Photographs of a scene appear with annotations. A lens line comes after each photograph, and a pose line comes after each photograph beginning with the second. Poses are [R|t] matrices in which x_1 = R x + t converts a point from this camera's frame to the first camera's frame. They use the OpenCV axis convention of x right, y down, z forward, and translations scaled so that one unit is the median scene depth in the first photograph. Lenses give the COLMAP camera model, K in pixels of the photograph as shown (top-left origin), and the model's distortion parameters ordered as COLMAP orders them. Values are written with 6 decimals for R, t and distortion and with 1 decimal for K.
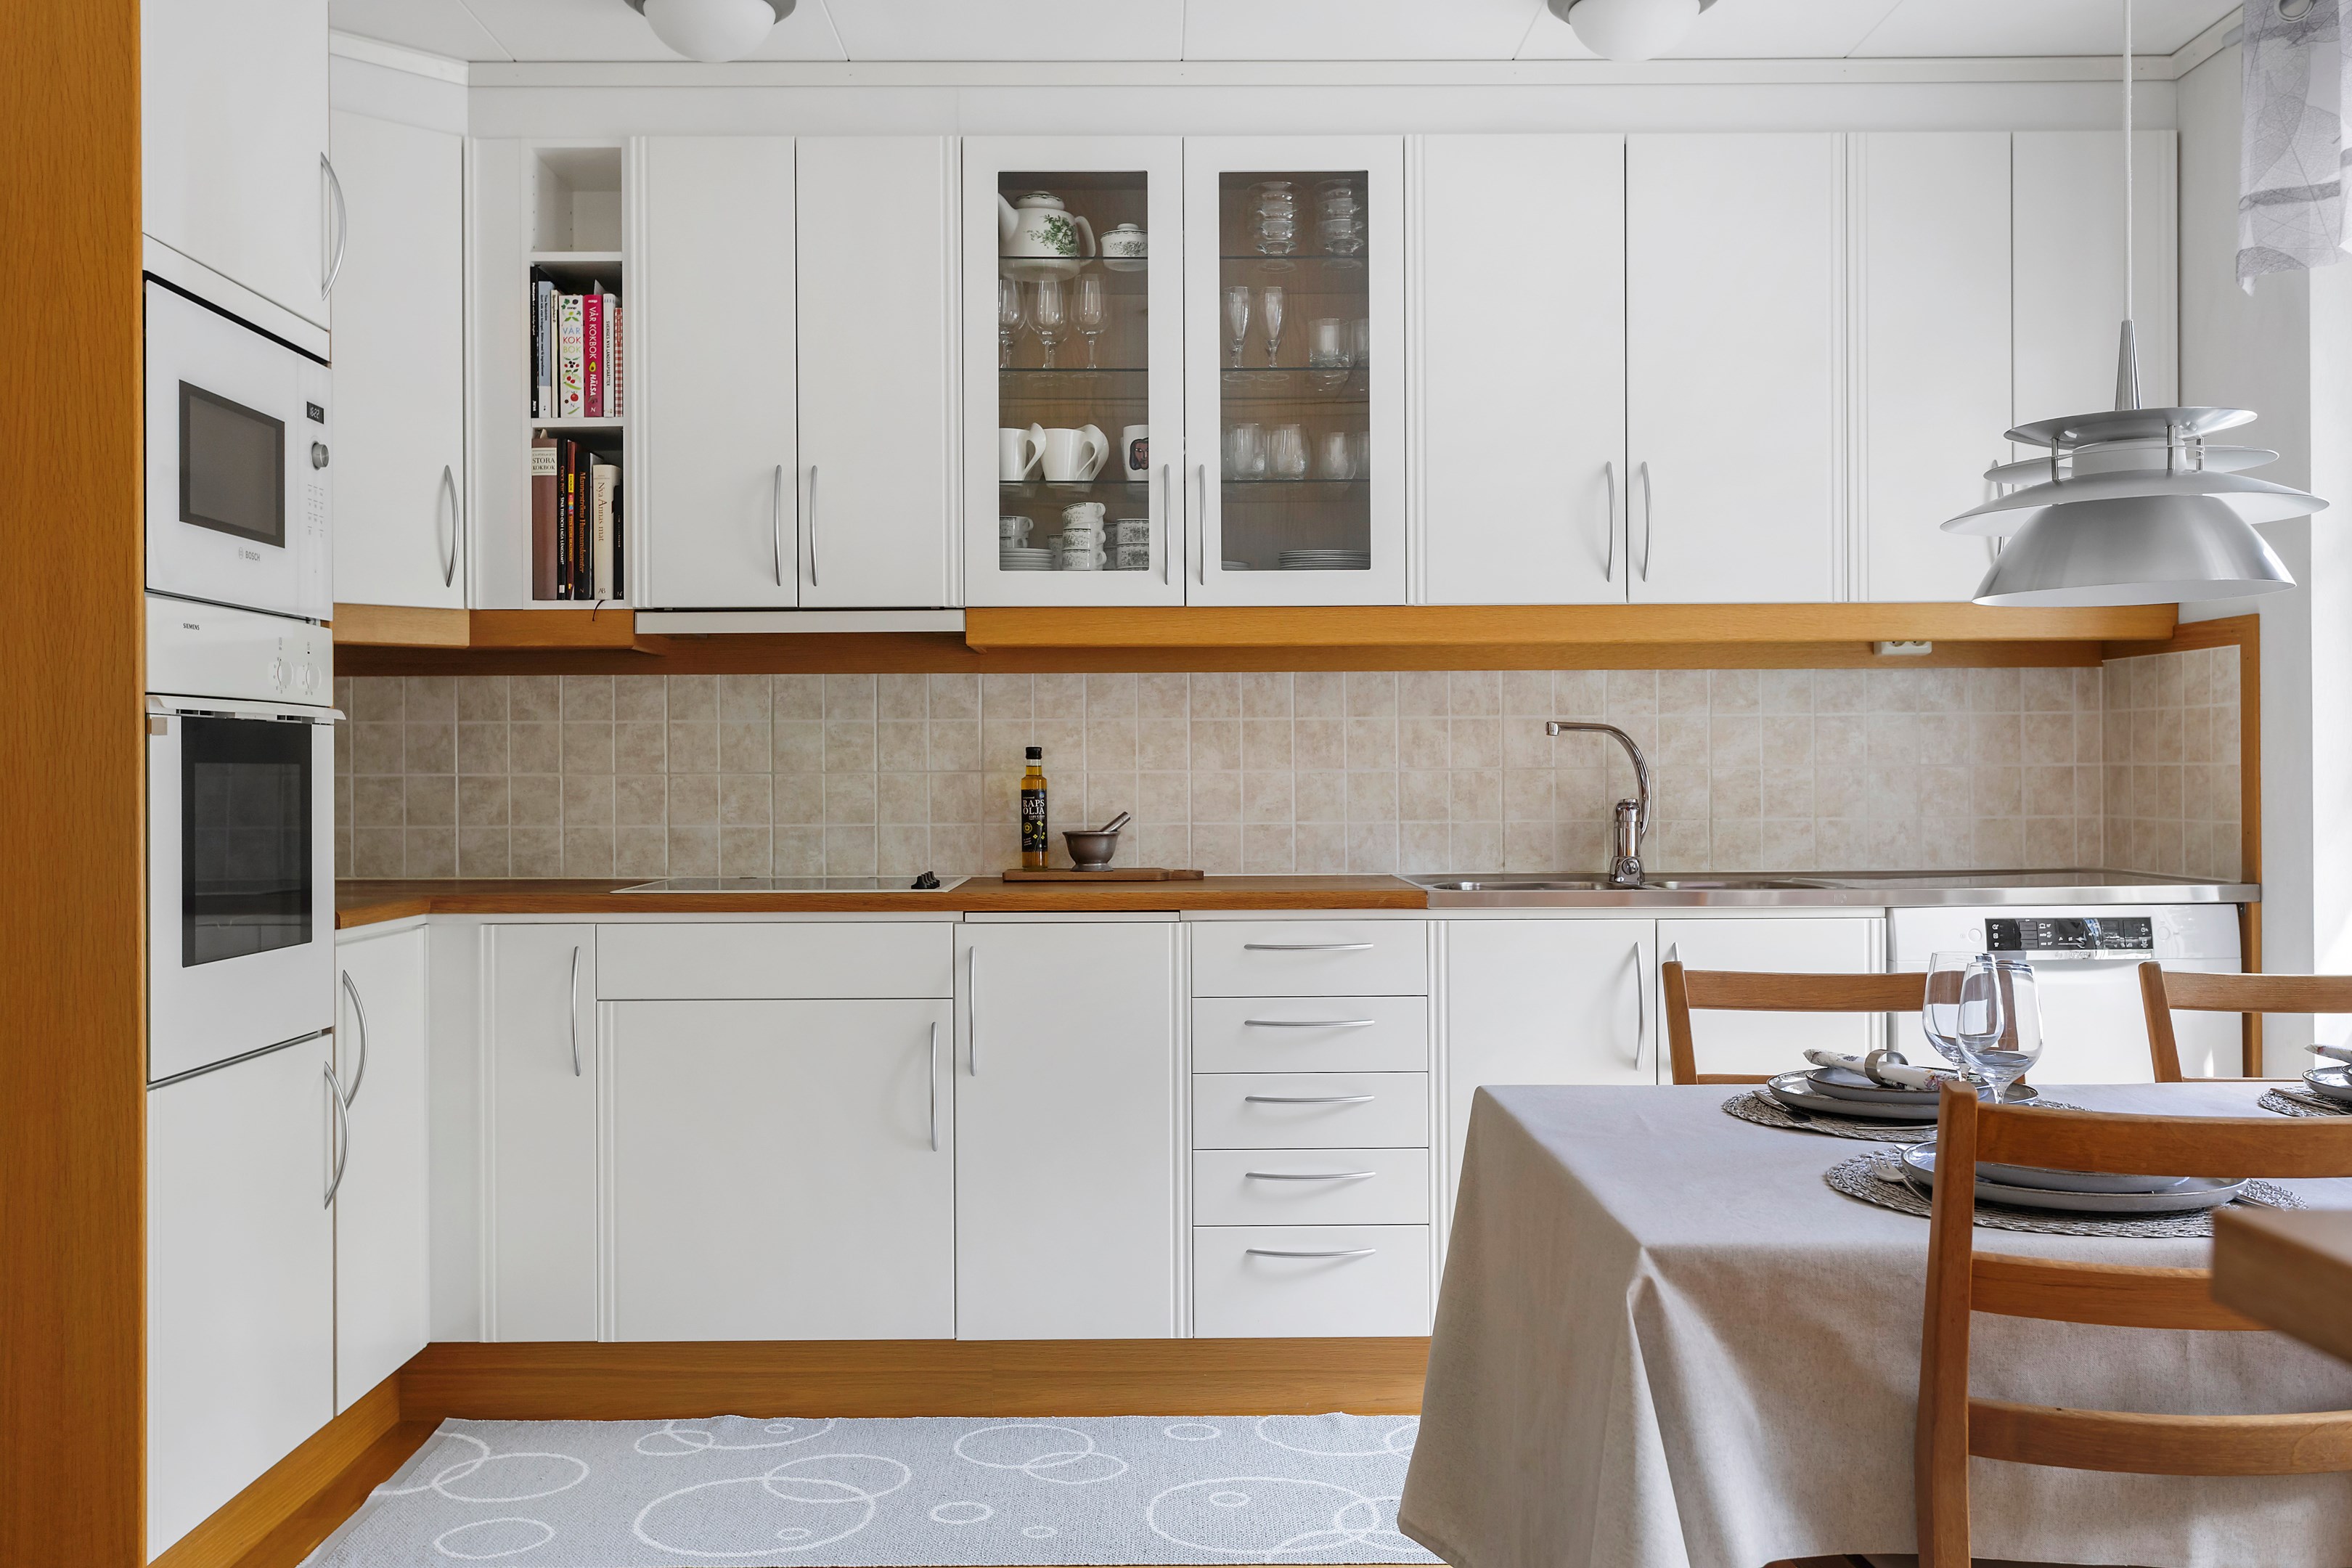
lens RADIAL K [[2179.1, 0, 1180.9], [0, 2179.1, 787.1], [0, 0, 1]] dist [0.008983, 0.000000]
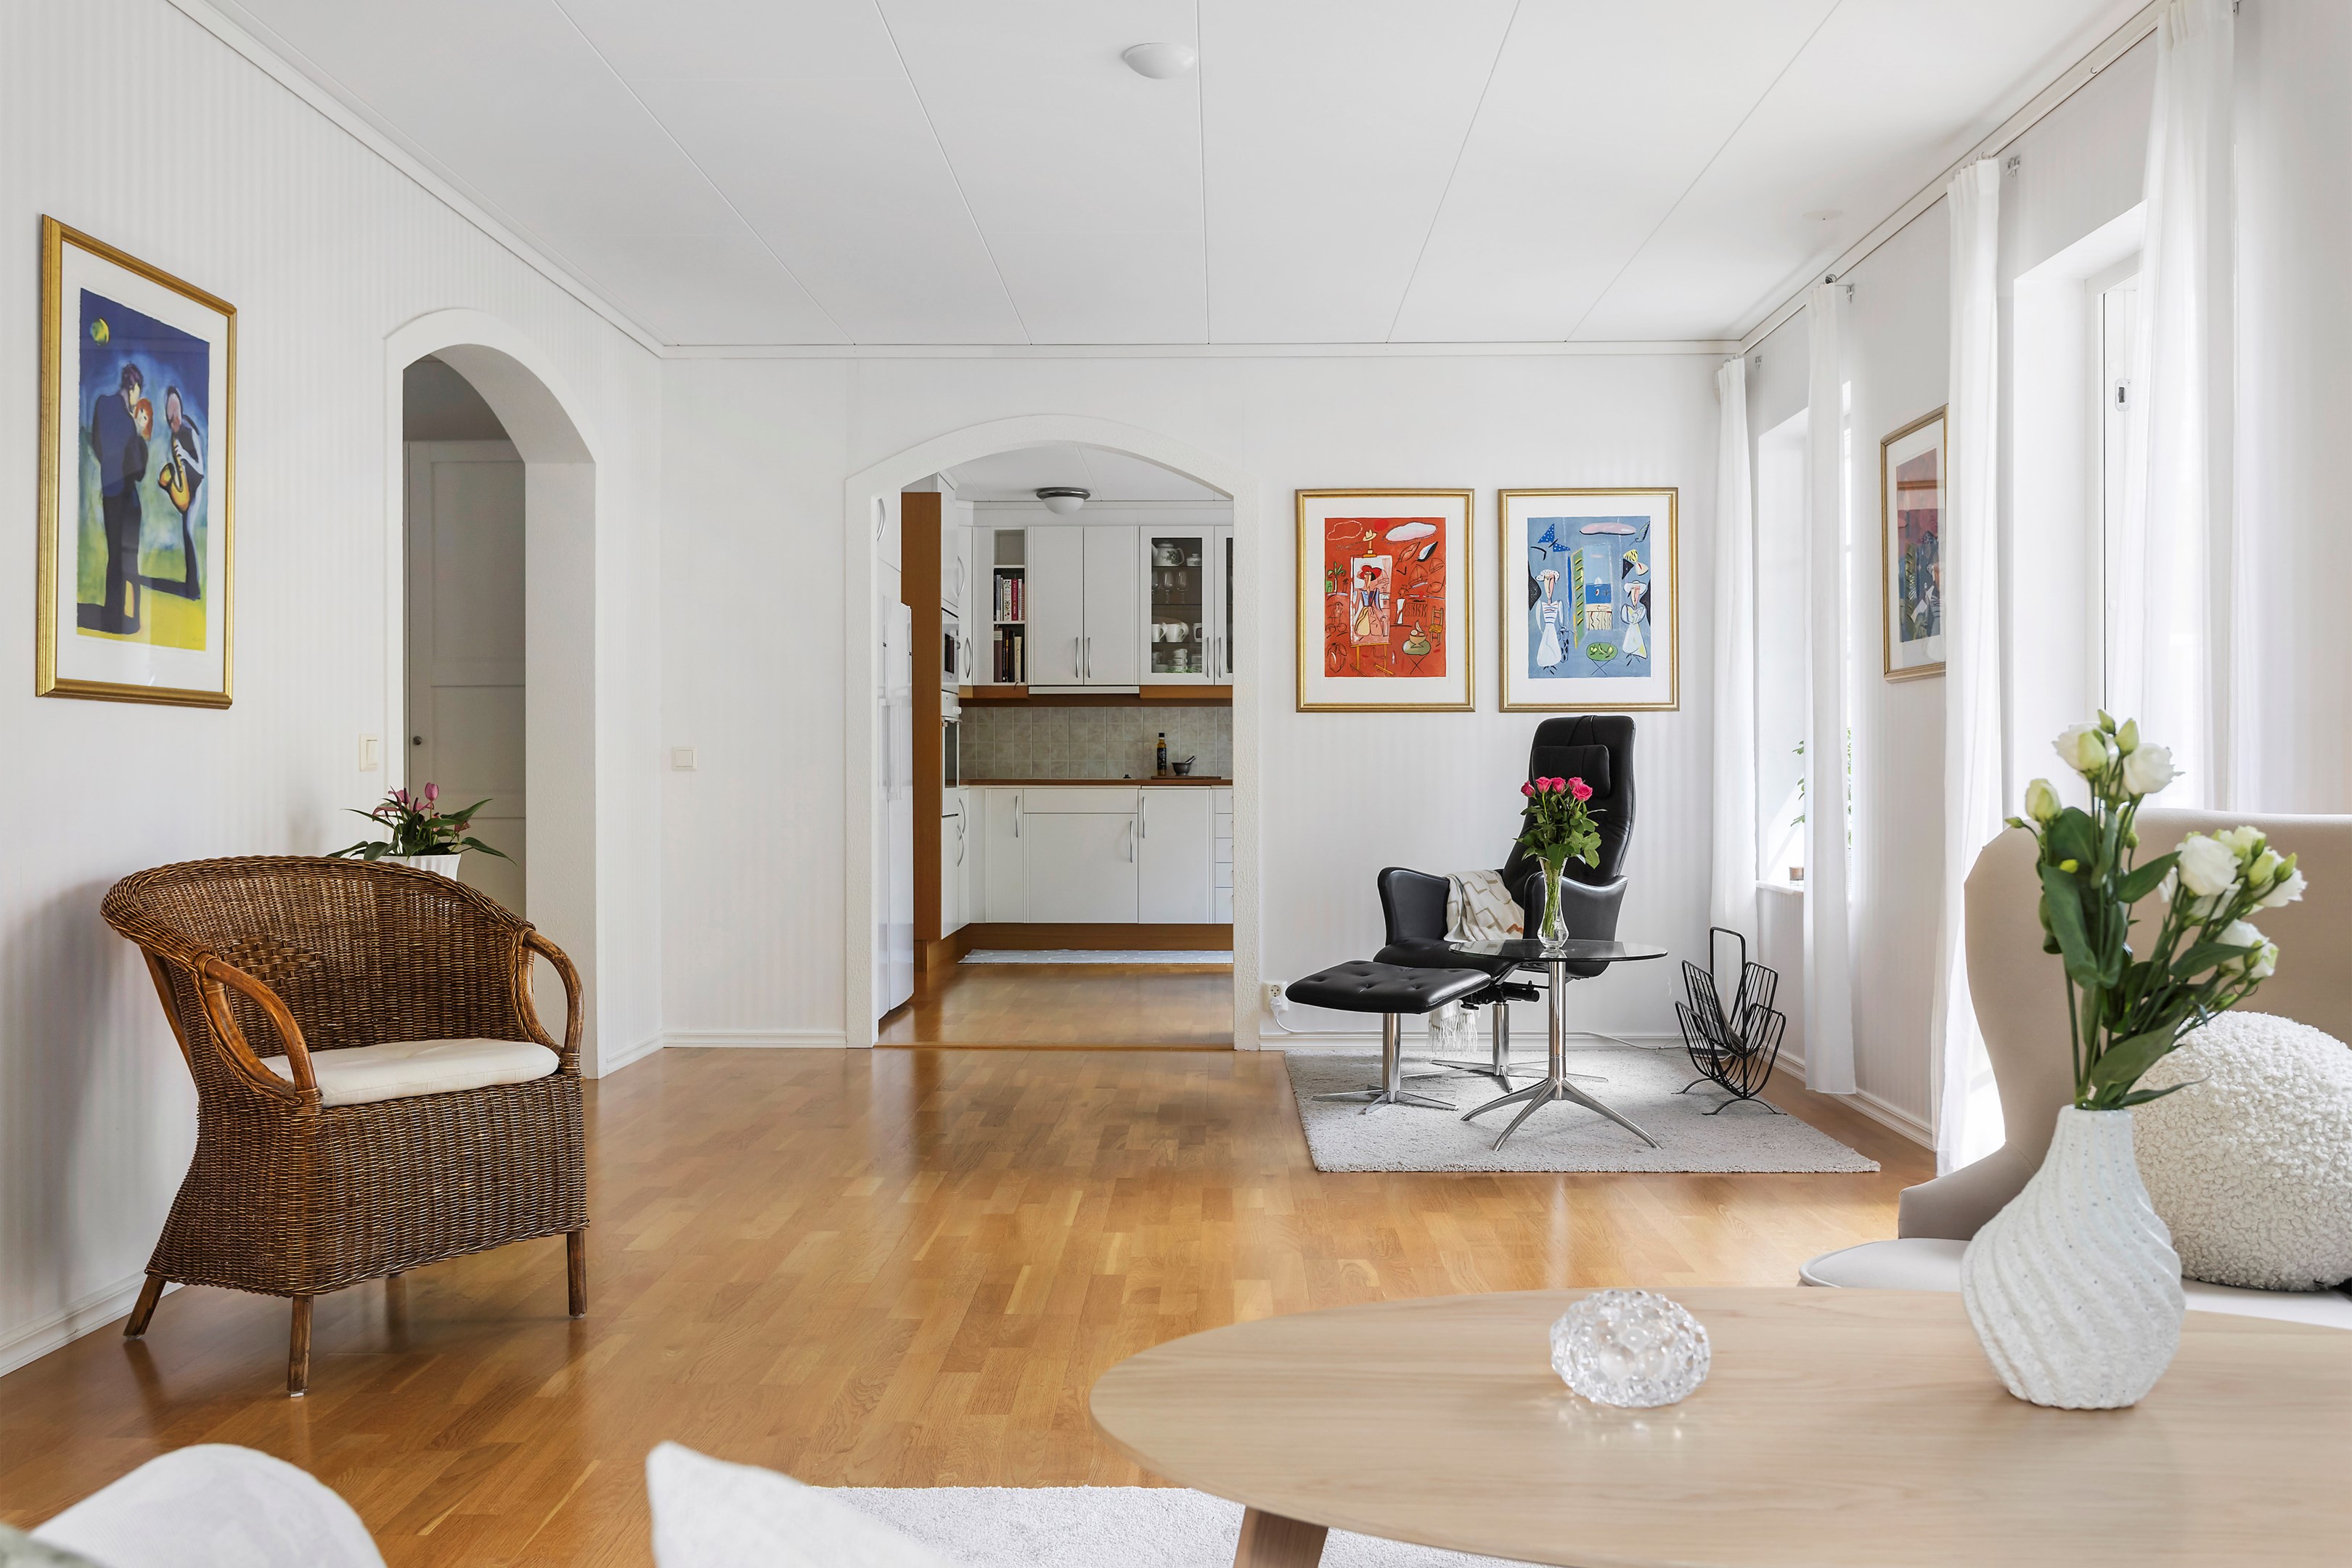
lens RADIAL K [[2014.1, 0, 1172.8], [0, 2014.1, 780.3], [0, 0, 1]] dist [0.013659, 0.011066]
pose [[0.999182, 0.004943, -0.040132, 0.055140], [-0.004922, 0.999988, 0.000643, 0.043844], [0.040135, -0.000445, 0.999194, -1.702704]]
